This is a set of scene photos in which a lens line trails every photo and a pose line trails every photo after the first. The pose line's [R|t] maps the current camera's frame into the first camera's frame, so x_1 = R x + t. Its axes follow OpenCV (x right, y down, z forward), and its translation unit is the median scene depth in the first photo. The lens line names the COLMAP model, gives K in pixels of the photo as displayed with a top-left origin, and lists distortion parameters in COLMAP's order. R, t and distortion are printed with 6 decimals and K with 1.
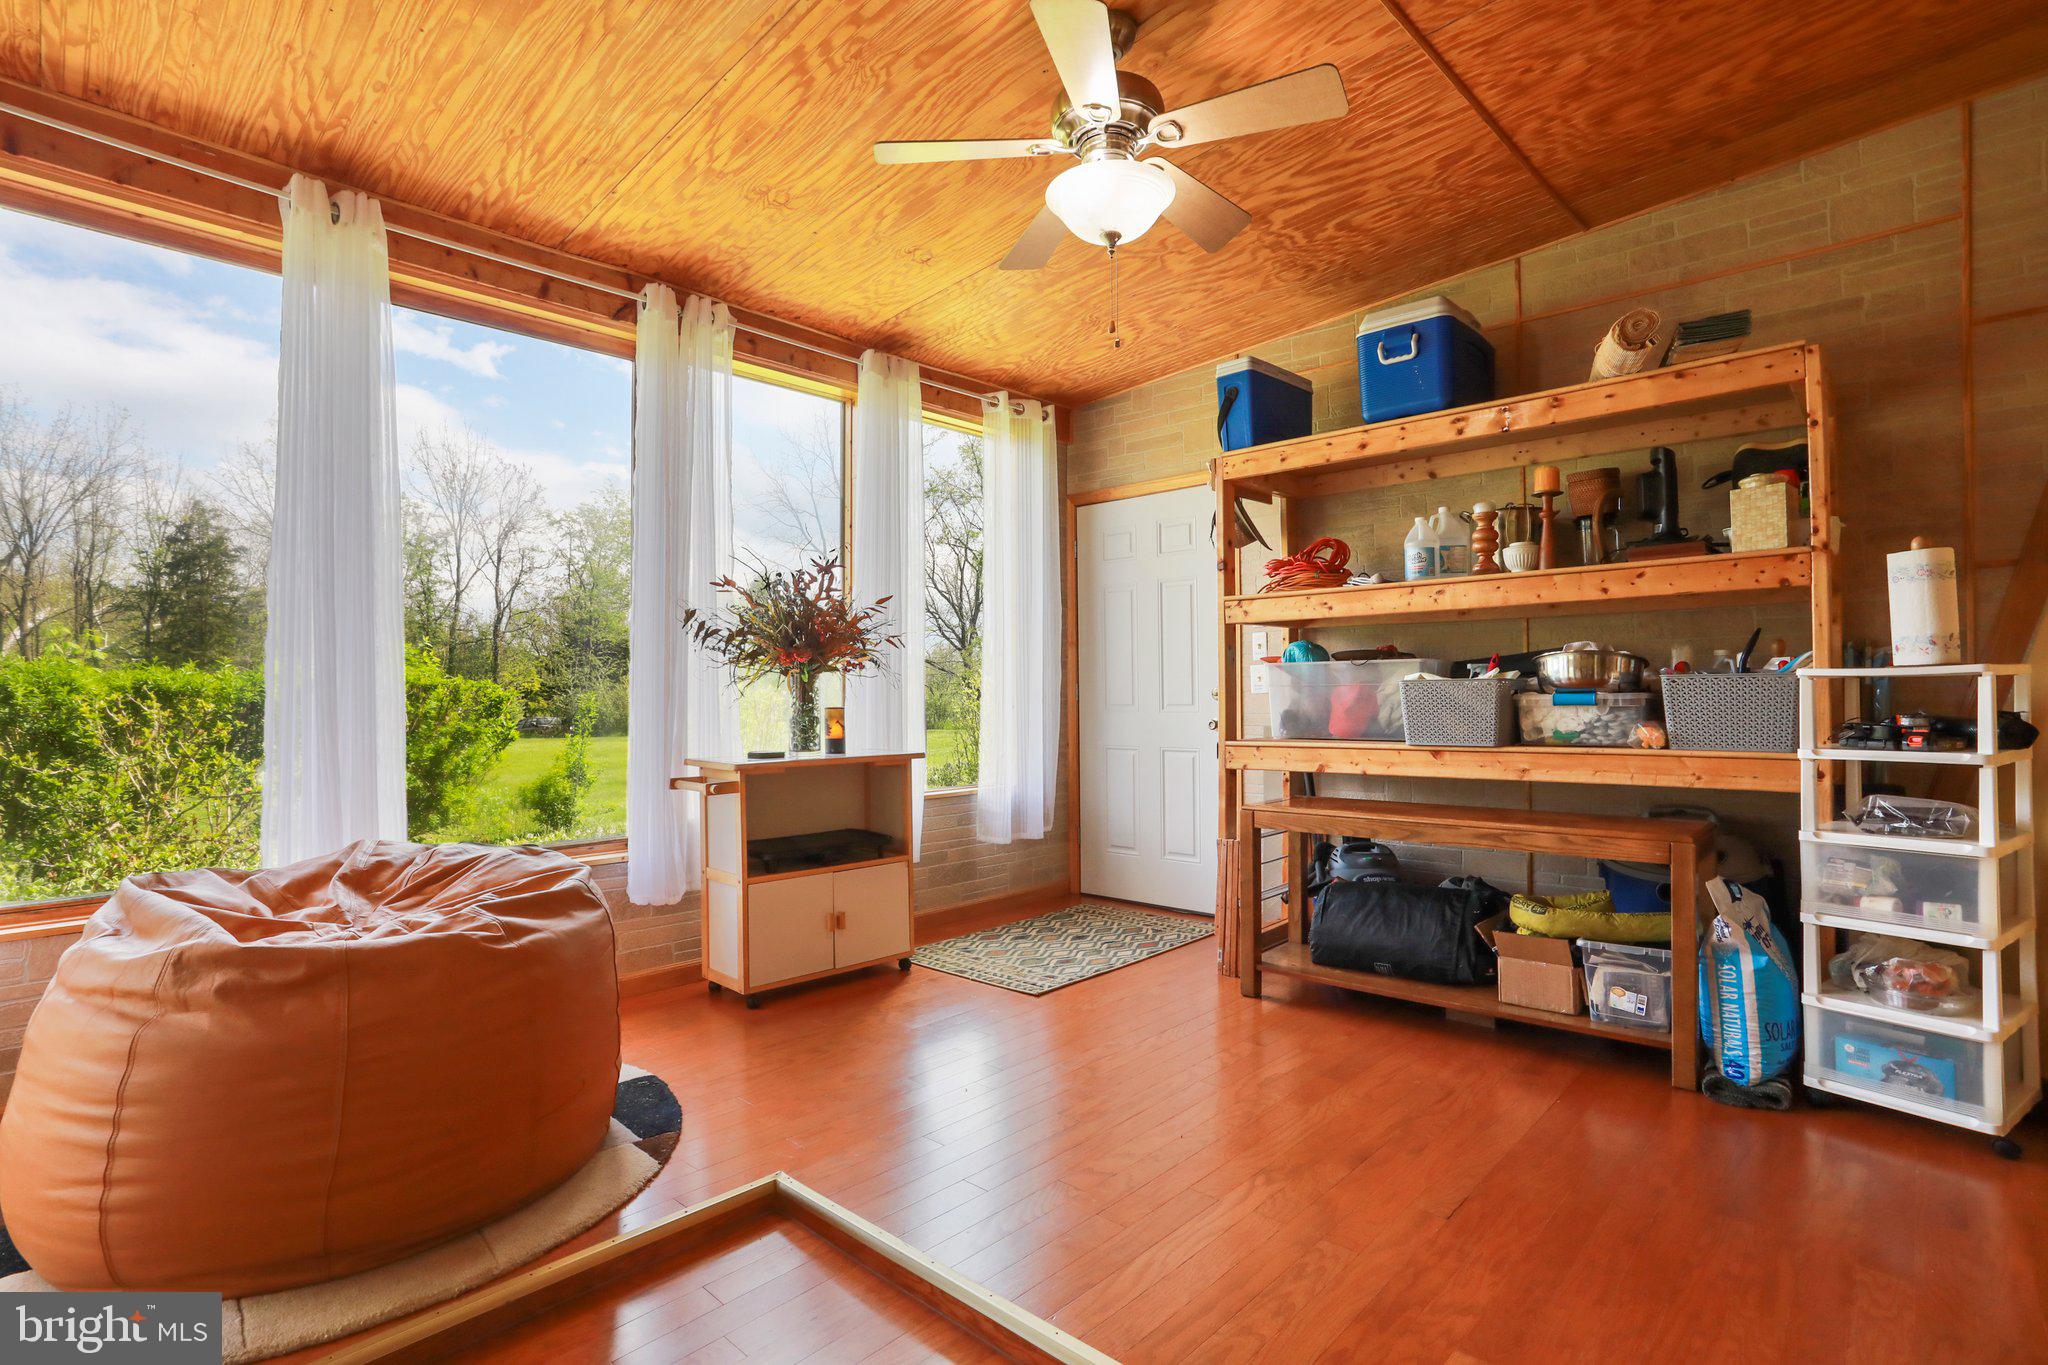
lens RADIAL K [[1008.2, 0, 1017.9], [0, 1008.2, 683.3], [0, 0, 1]] dist [0.000075, 0.000932]
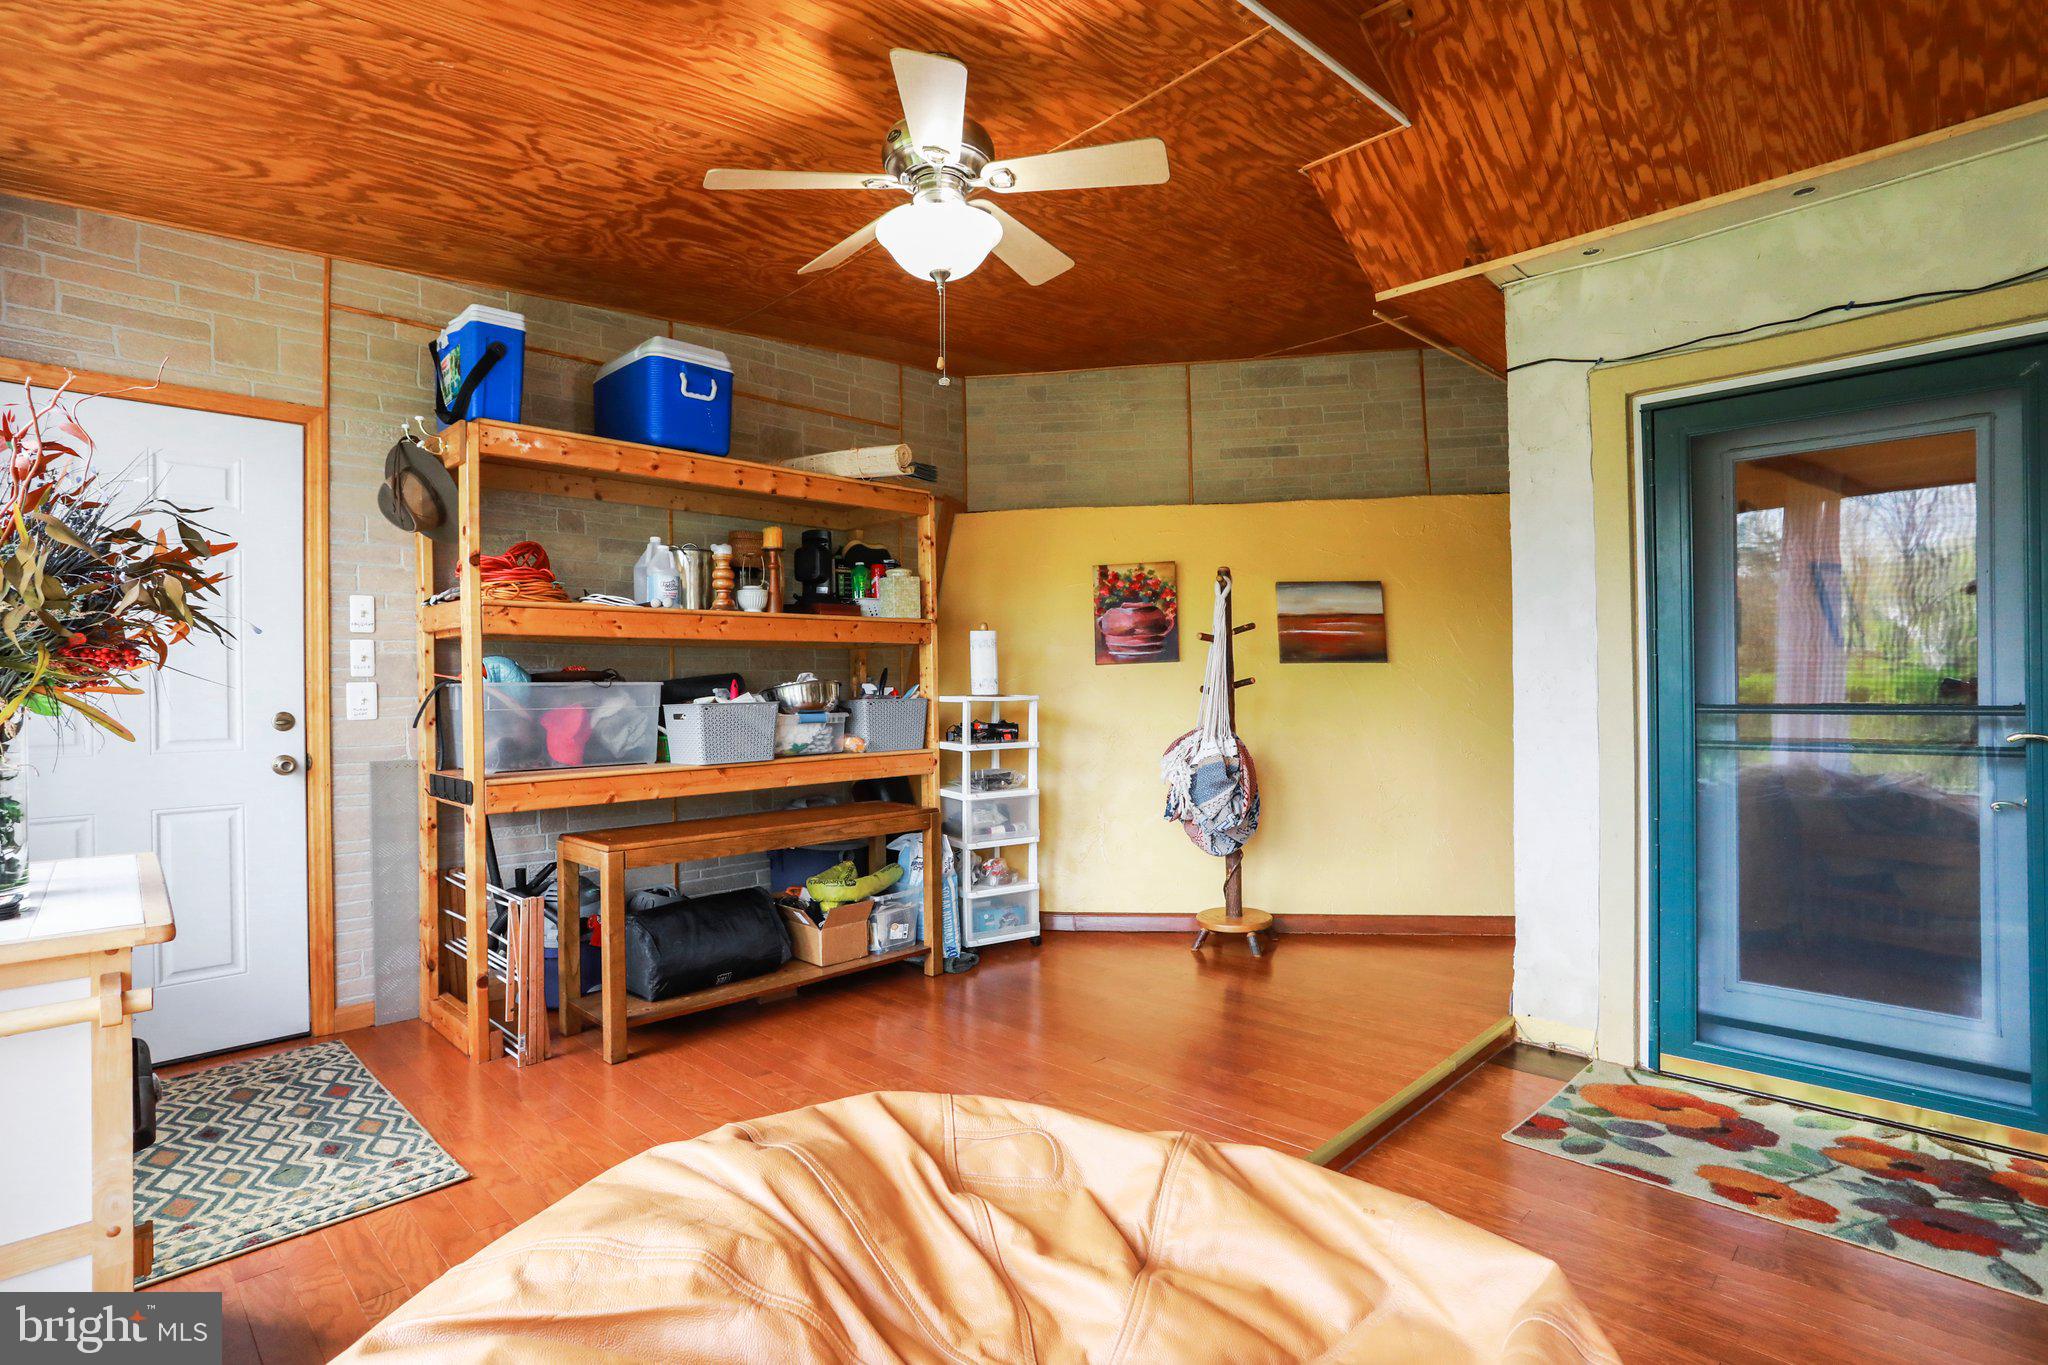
lens RADIAL K [[1008.2, 0, 1017.6], [0, 1008.2, 689.3], [0, 0, 1]] dist [0.000075, 0.000932]
pose [[0.052830, 0.005590, 0.998588, -0.665167], [-0.002566, 0.999982, -0.005462, -0.013884], [-0.998600, -0.002274, 0.052844, 0.631117]]
